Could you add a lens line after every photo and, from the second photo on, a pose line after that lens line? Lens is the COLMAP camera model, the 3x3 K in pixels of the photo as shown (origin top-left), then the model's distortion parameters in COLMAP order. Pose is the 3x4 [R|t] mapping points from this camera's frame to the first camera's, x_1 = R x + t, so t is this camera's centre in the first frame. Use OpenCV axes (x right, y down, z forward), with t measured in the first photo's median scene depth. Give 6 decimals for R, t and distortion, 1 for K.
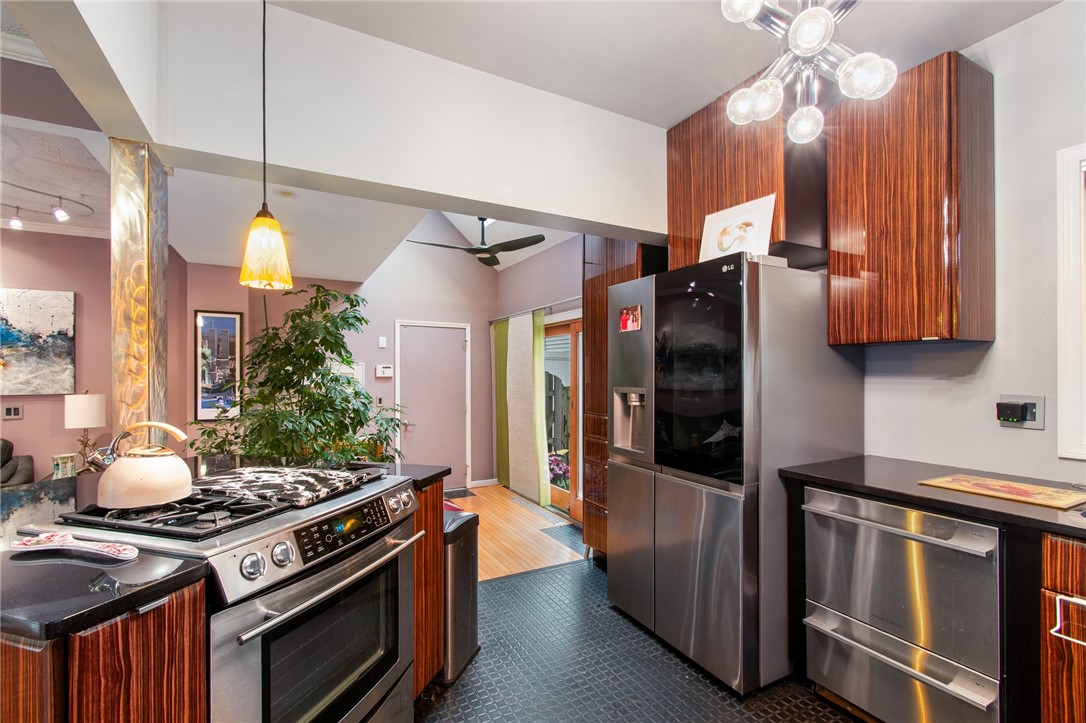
lens RADIAL K [[483.7, 0, 545.0], [0, 483.7, 371.0], [0, 0, 1]] dist [0.002944, -0.000145]
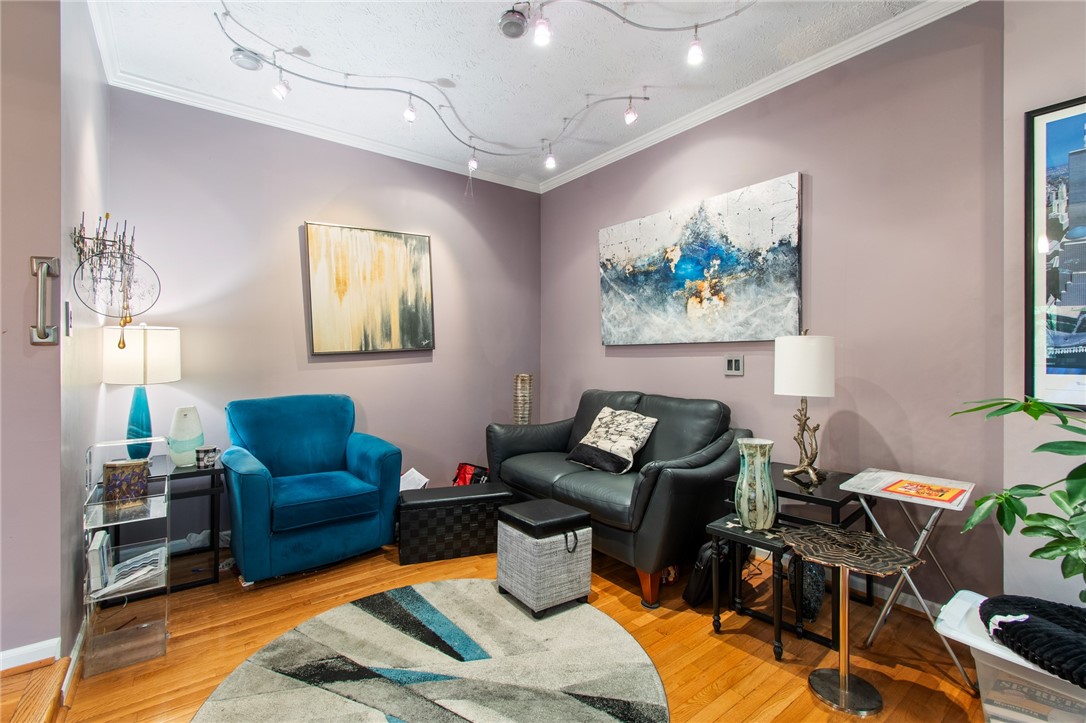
lens RADIAL K [[483.7, 0, 541.0], [0, 483.7, 357.1], [0, 0, 1]] dist [0.002944, -0.000145]
pose [[0.150915, 0.002521, -0.988544, -0.429386], [0.003882, 0.999988, 0.003143, 0.067472], [0.988539, -0.004312, 0.150903, 0.601560]]
